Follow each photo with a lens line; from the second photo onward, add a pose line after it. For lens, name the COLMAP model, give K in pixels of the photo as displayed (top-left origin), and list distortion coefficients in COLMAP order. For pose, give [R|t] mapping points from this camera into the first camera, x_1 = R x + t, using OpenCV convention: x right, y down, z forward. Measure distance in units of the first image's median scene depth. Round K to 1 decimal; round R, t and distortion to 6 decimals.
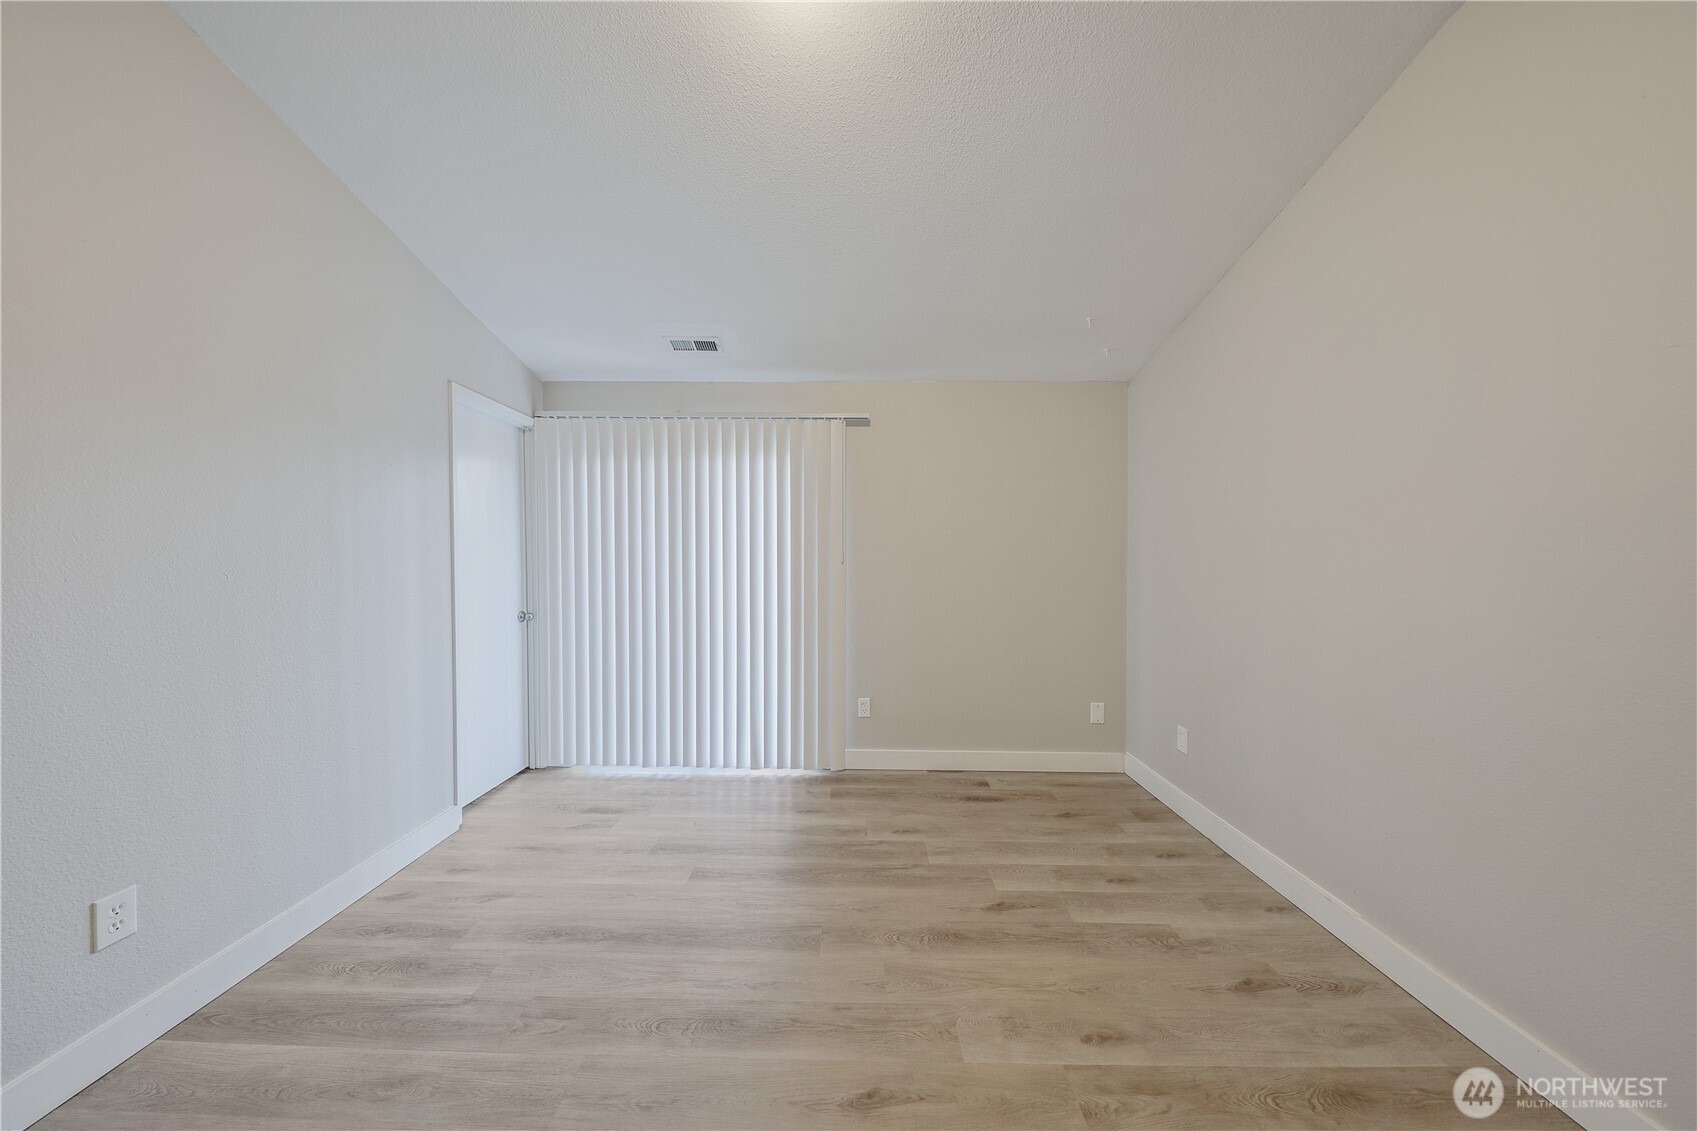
lens RADIAL K [[549.8, 0, 845.4], [0, 549.8, 563.6], [0, 0, 1]] dist [-0.011353, 0.000163]
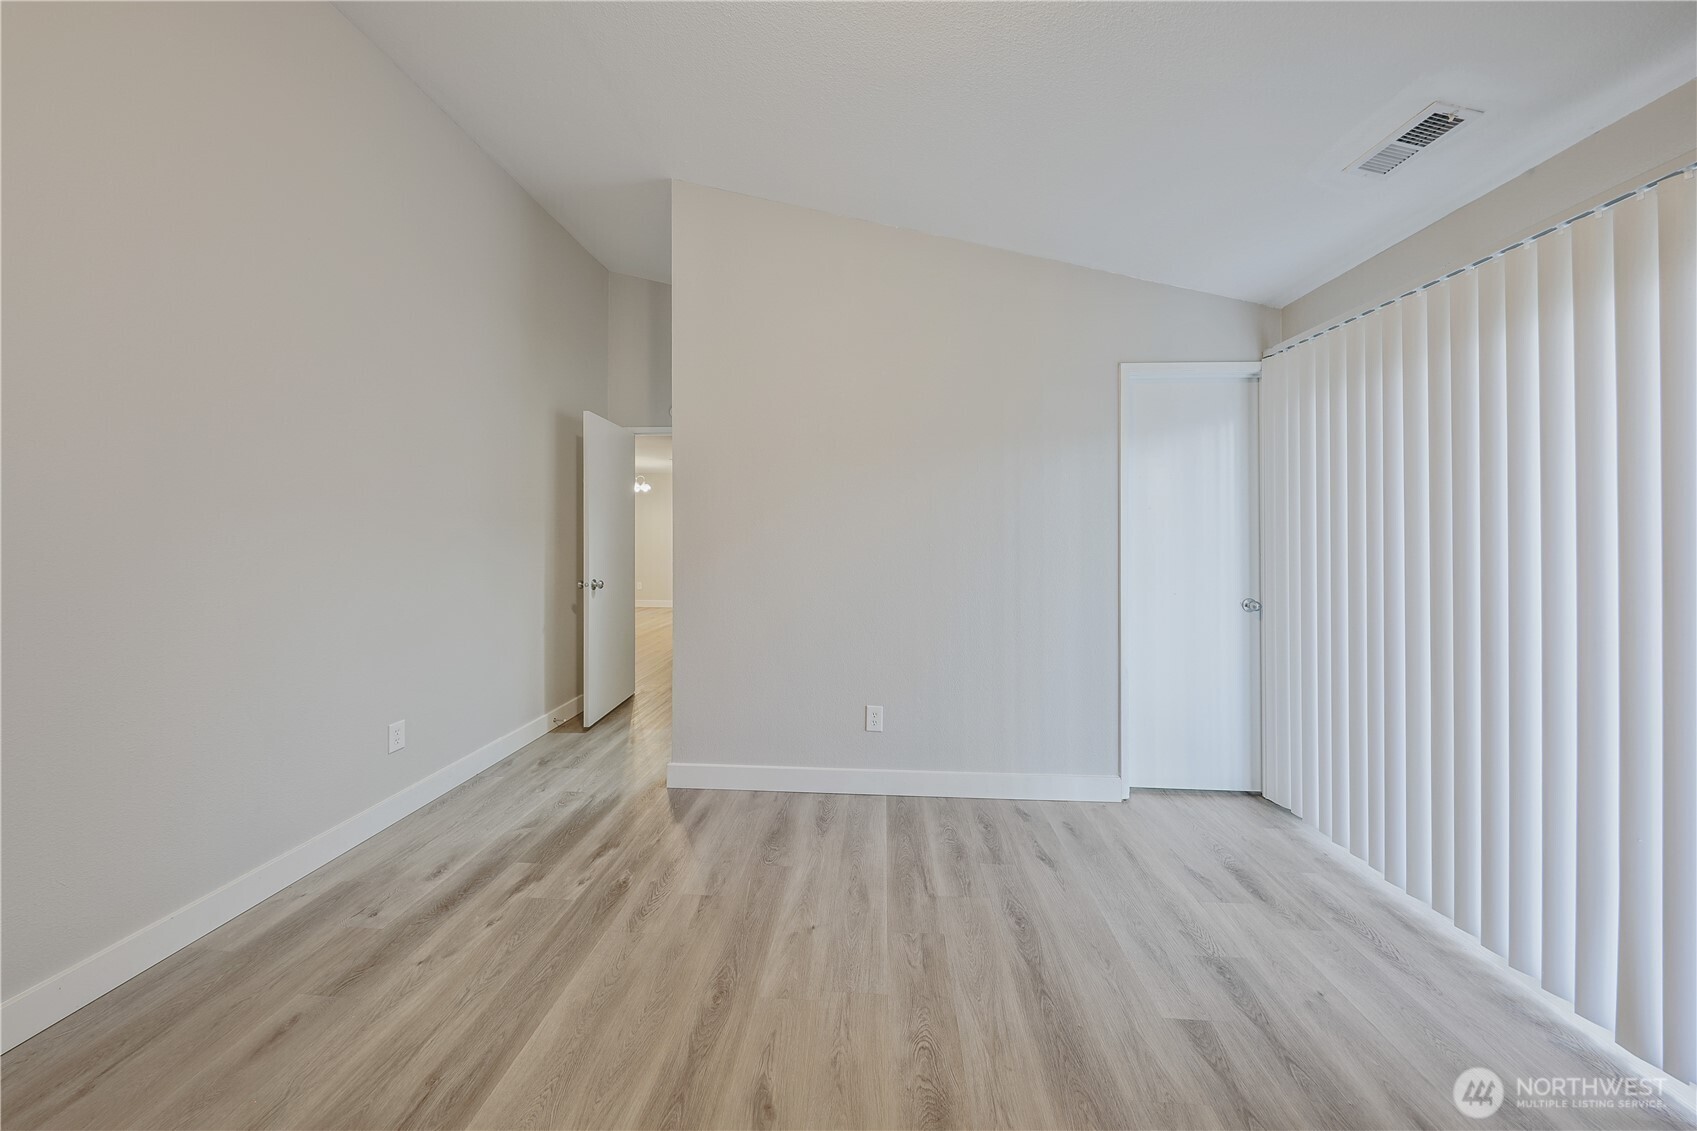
lens RADIAL K [[549.8, 0, 833.8], [0, 549.8, 530.9], [0, 0, 1]] dist [-0.011353, 0.000163]
pose [[-0.072591, -0.006225, -0.997342, 0.341592], [-0.014857, 0.999876, -0.005160, -0.001752], [0.997251, 0.014443, -0.072675, 0.537277]]
